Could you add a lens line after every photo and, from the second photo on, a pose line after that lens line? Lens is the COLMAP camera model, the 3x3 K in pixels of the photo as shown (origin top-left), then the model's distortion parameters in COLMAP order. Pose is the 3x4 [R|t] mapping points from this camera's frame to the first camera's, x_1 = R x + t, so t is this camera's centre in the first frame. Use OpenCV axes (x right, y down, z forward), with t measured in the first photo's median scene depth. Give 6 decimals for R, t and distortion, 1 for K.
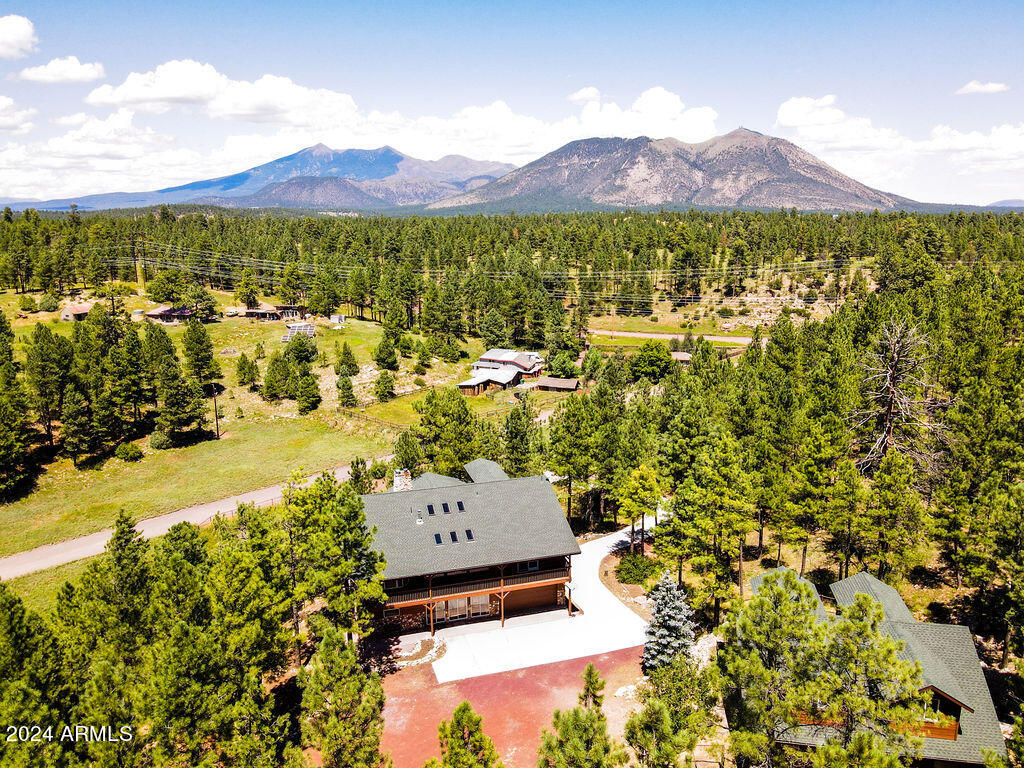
lens RADIAL K [[748.3, 0, 519.4], [0, 748.3, 389.9], [0, 0, 1]] dist [0.005780, 0.007534]
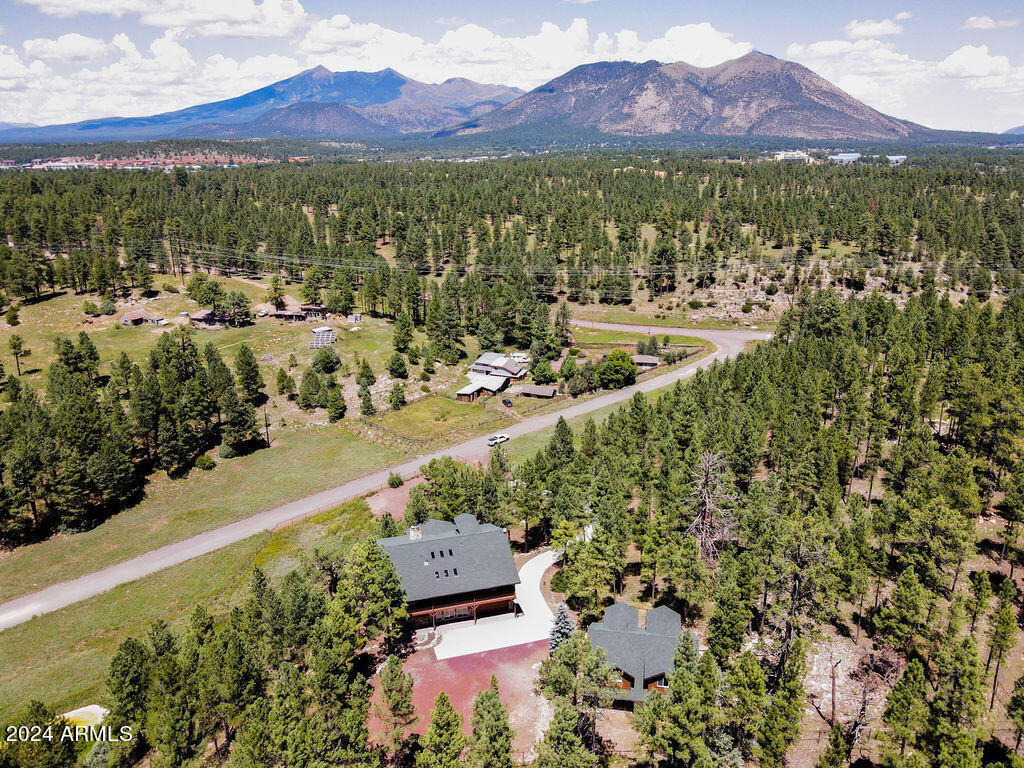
lens RADIAL K [[748.3, 0, 517.7], [0, 748.3, 391.4], [0, 0, 1]] dist [0.005780, 0.007534]
pose [[0.999947, 0.001520, -0.010228, 0.029647], [-0.000531, 0.995379, 0.096026, -0.122604], [0.010327, -0.096016, 0.995326, -0.212085]]
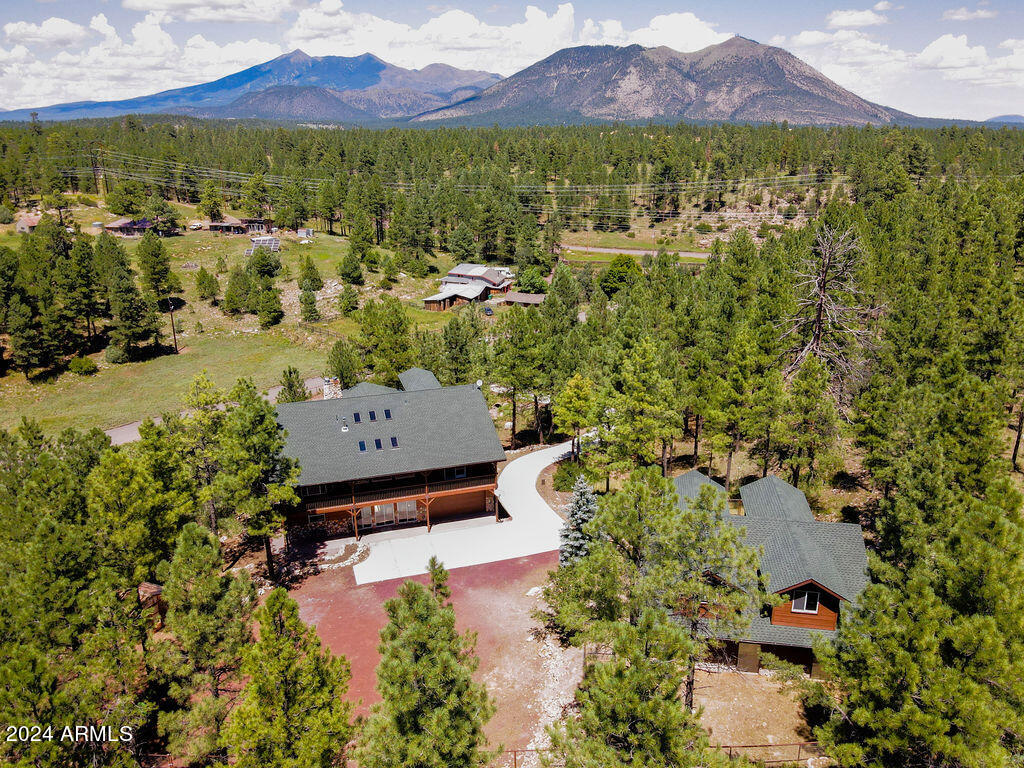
lens RADIAL K [[748.3, 0, 519.3], [0, 748.3, 390.1], [0, 0, 1]] dist [0.005780, 0.007534]
pose [[0.999871, 0.000297, 0.016044, 0.026968], [-0.001997, 0.994356, 0.106074, 0.006080], [-0.015922, -0.106092, 0.994229, 0.004710]]
